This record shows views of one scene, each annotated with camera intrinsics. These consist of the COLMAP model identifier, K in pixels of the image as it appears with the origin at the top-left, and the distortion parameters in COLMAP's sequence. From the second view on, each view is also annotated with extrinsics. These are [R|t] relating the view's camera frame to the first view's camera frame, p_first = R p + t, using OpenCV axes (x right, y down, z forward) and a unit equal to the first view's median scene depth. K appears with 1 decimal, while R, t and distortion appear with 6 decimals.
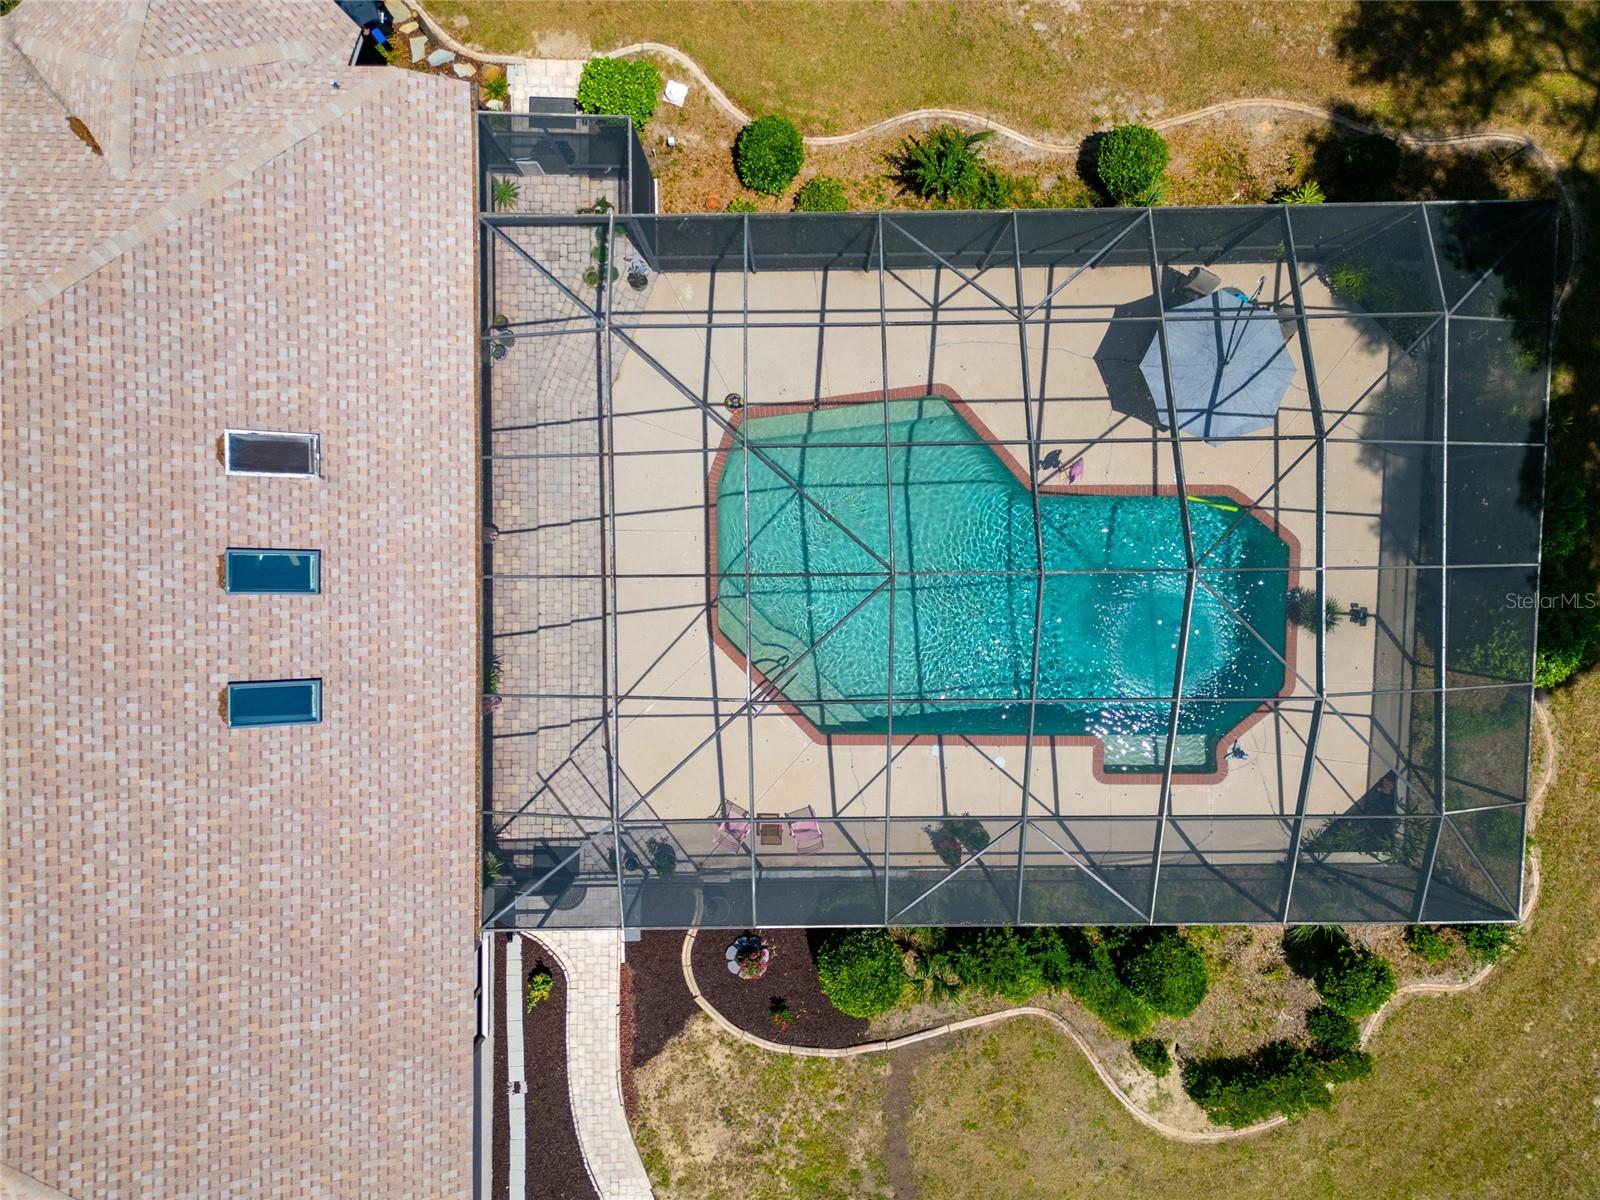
lens RADIAL K [[1101.0, 0, 800.9], [0, 1101.0, 599.5], [0, 0, 1]] dist [0.009179, 0.001709]
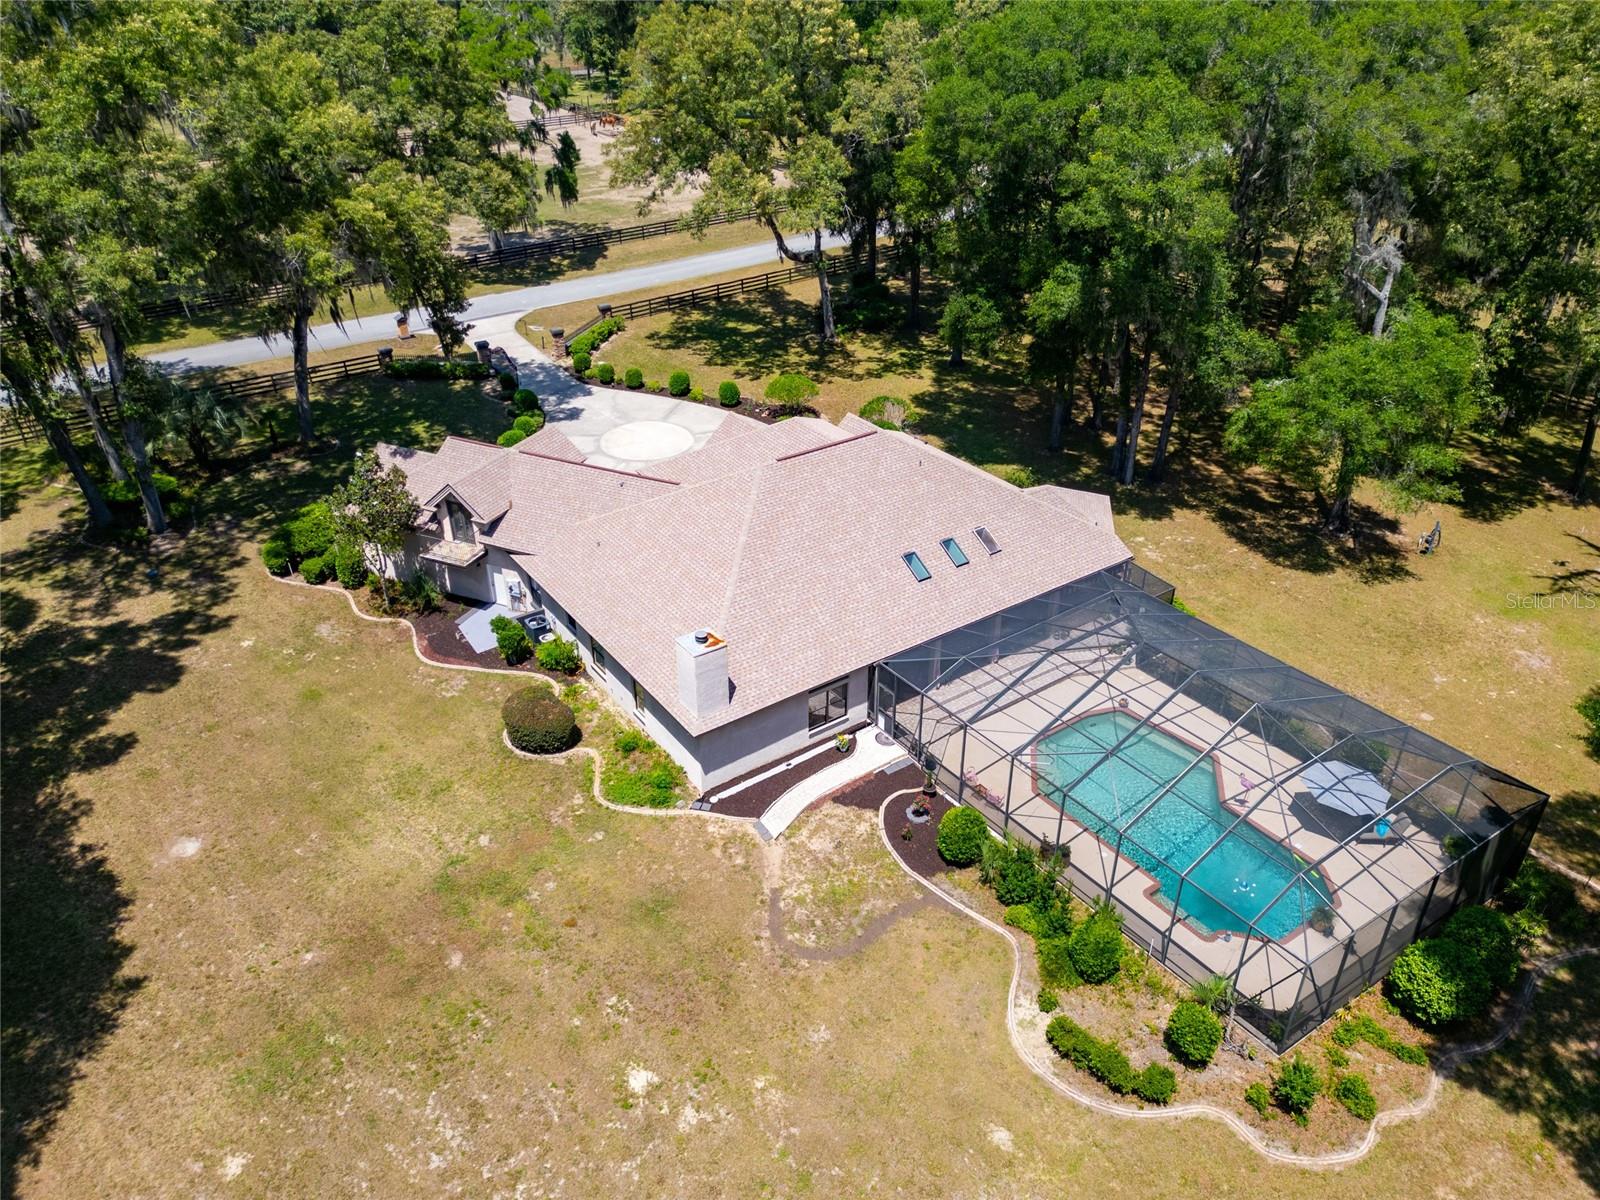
lens RADIAL K [[1101.0, 0, 798.6], [0, 1101.0, 599.8], [0, 0, 1]] dist [0.009179, 0.001709]
pose [[0.577570, 0.414712, -0.703155, 0.937914], [-0.816317, 0.286726, -0.501413, 1.265993], [-0.006329, 0.863599, 0.504140, -0.183031]]
